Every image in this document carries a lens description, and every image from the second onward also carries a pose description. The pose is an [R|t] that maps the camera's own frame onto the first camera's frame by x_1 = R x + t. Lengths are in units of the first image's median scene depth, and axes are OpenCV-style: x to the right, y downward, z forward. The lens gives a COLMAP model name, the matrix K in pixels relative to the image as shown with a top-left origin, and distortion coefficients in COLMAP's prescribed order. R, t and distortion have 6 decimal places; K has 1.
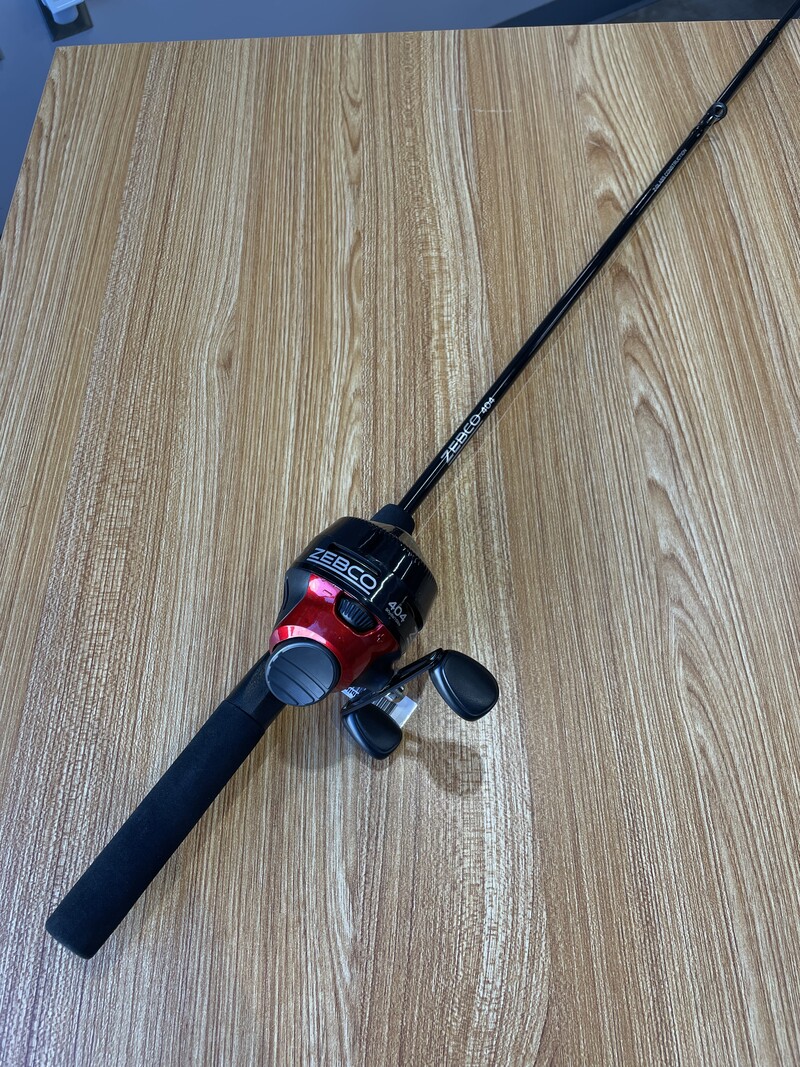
lens RADIAL K [[817.4, 0, 407.2], [0, 817.4, 529.4], [0, 0, 1]] dist [0.080454, -0.116126]
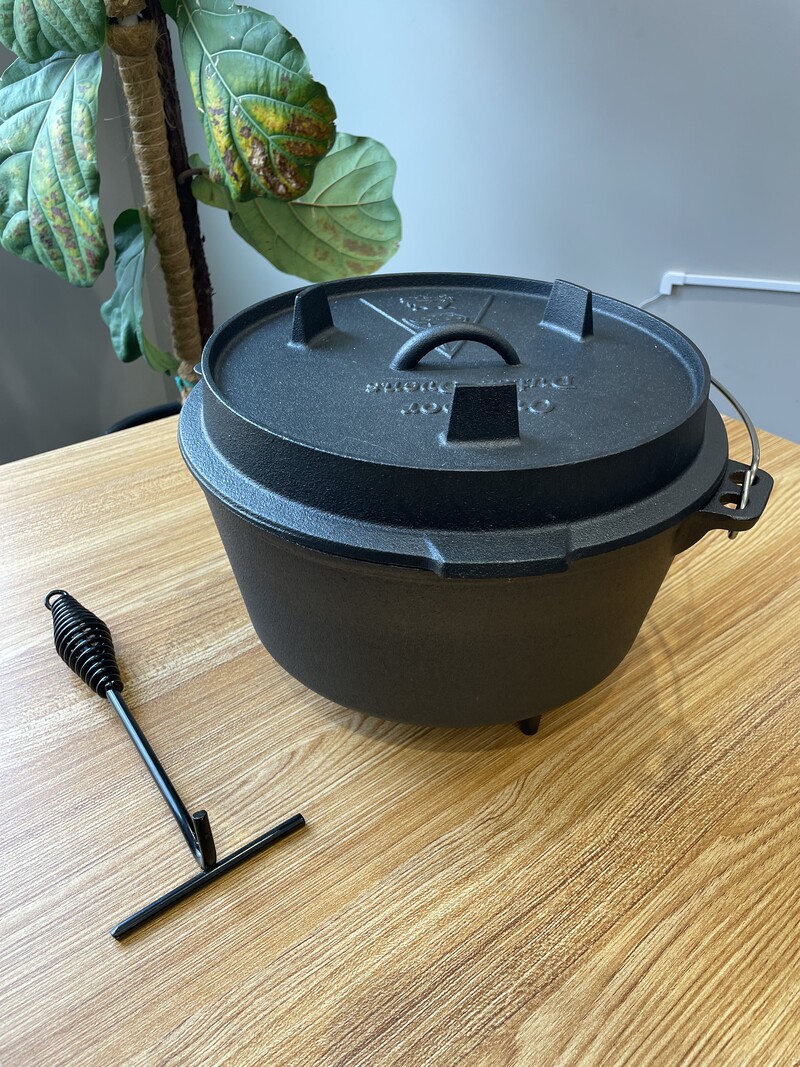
lens RADIAL K [[807.6, 0, 406.3], [0, 807.6, 534.2], [0, 0, 1]] dist [0.082653, -0.111285]
pose [[0.609417, 0.477260, -0.633114, 0.842353], [-0.713671, 0.678058, -0.175818, 0.068944], [0.345377, 0.558982, 0.753826, 0.068584]]
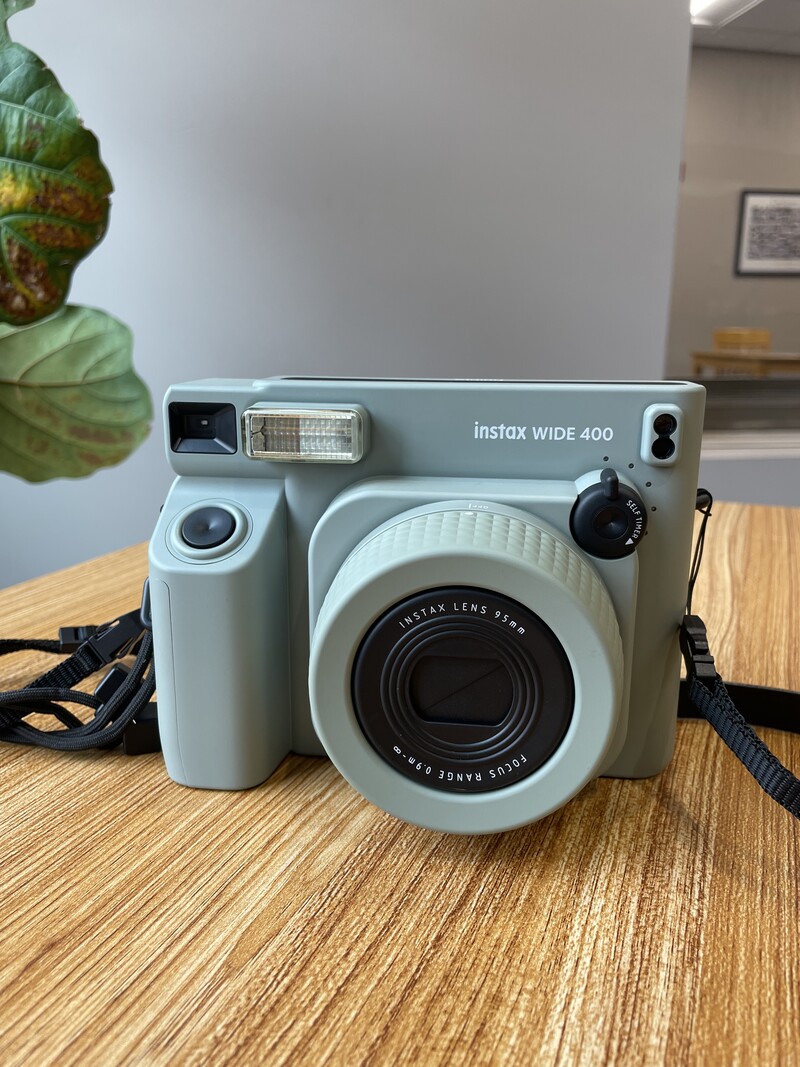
lens RADIAL K [[827.8, 0, 405.2], [0, 827.8, 531.3], [0, 0, 1]] dist [0.064208, -0.107114]
pose [[0.911094, 0.124724, -0.392876, 0.121853], [-0.375688, 0.643441, -0.666965, 0.239560], [0.169606, 0.755267, 0.633092, 0.529797]]
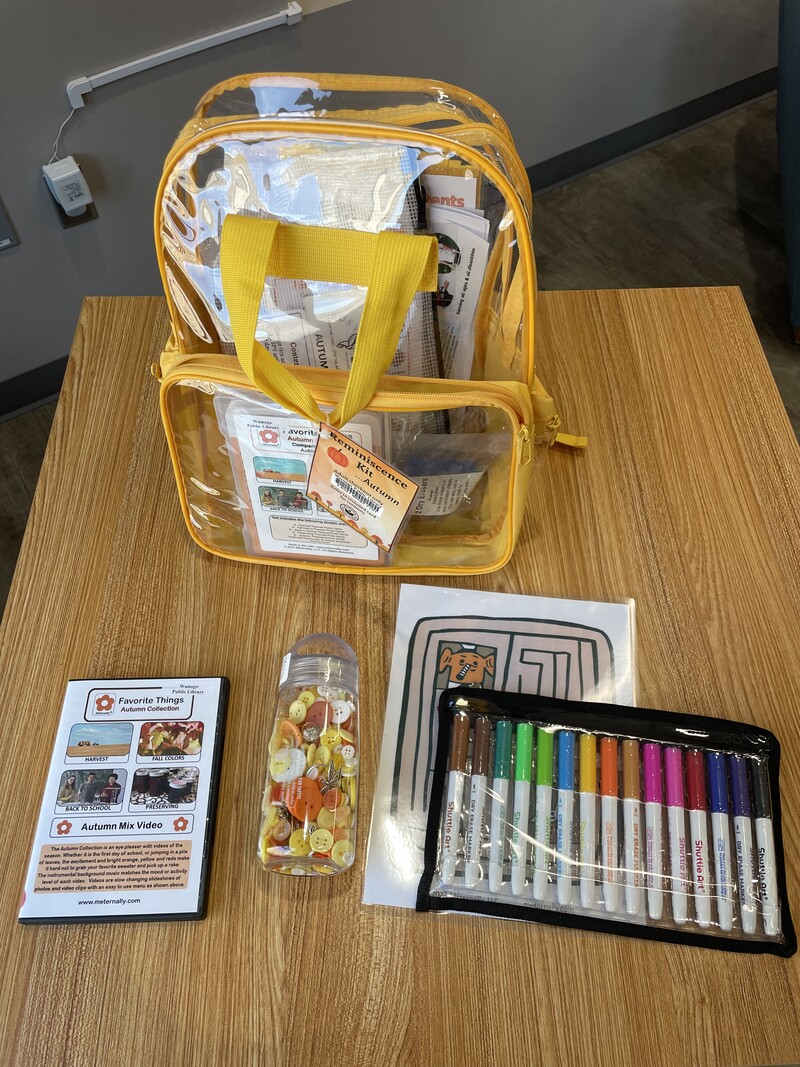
lens RADIAL K [[807.6, 0, 406.3], [0, 807.6, 534.2], [0, 0, 1]] dist [0.082653, -0.111285]
pose [[0.999230, 0.011364, 0.037541, 0.069826], [-0.008213, 0.996512, -0.083050, -0.135969], [-0.038354, 0.082678, 0.995838, -0.428168]]
